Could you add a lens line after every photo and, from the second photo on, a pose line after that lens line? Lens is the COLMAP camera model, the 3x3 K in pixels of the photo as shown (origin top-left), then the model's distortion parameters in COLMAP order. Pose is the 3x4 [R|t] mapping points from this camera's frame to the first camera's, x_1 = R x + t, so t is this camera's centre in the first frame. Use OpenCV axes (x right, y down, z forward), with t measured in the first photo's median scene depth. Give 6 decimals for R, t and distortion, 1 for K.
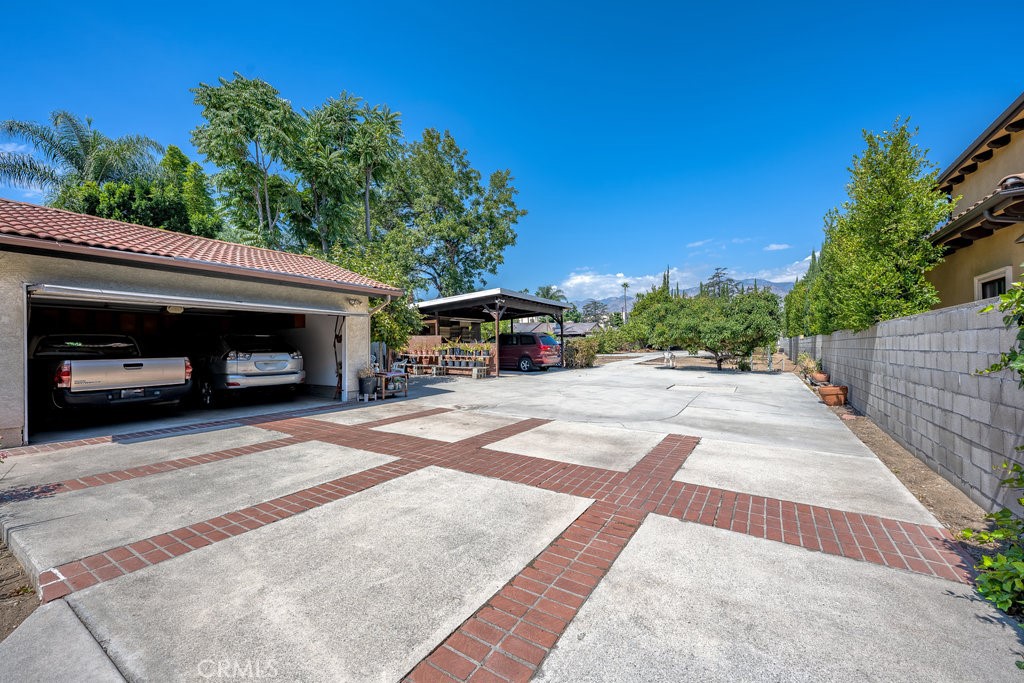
lens RADIAL K [[410.2, 0, 516.9], [0, 410.2, 345.3], [0, 0, 1]] dist [-0.001542, 0.000263]
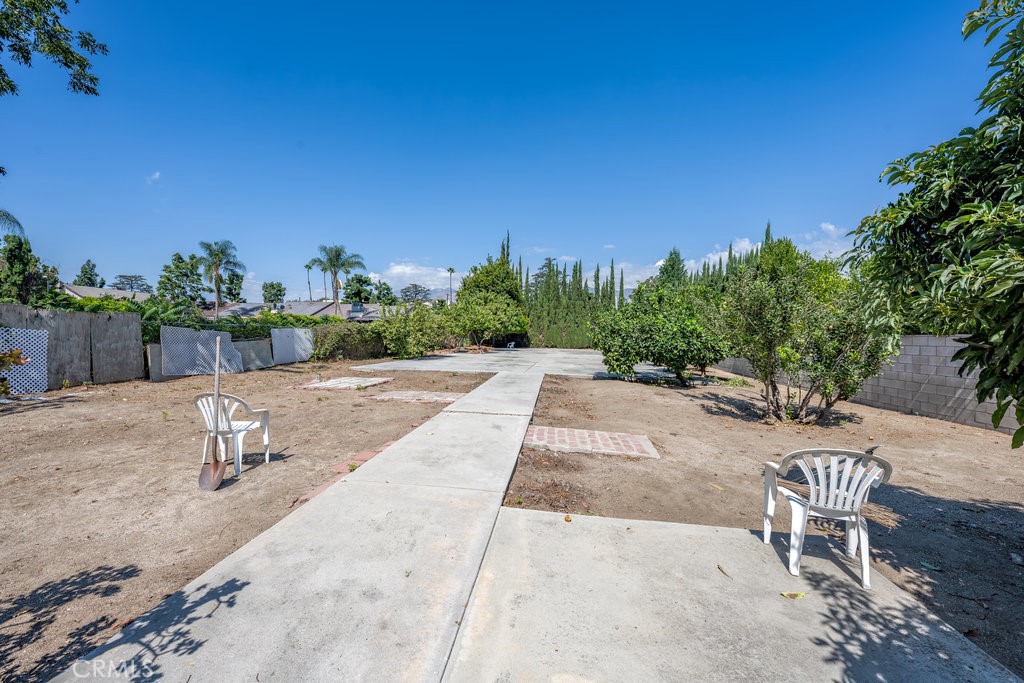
lens RADIAL K [[410.2, 0, 513.2], [0, 410.2, 341.9], [0, 0, 1]] dist [-0.001542, 0.000263]
pose [[0.915535, 0.020288, 0.401726, 0.253234], [-0.026060, 0.999621, 0.008909, -0.011603], [-0.401393, -0.018626, 0.915717, 0.970604]]
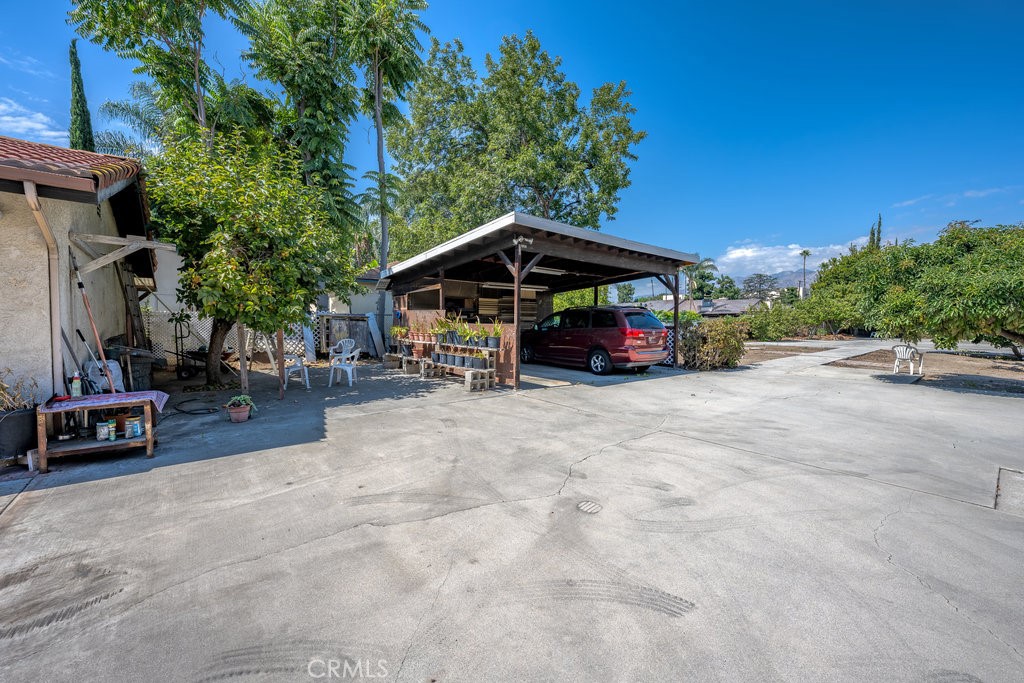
lens RADIAL K [[410.2, 0, 509.2], [0, 410.2, 346.1], [0, 0, 1]] dist [-0.001542, 0.000263]
pose [[0.935790, 0.033594, -0.350954, 0.087859], [-0.015374, 0.998391, 0.054576, -0.003872], [0.352223, -0.045676, 0.934801, 0.354531]]
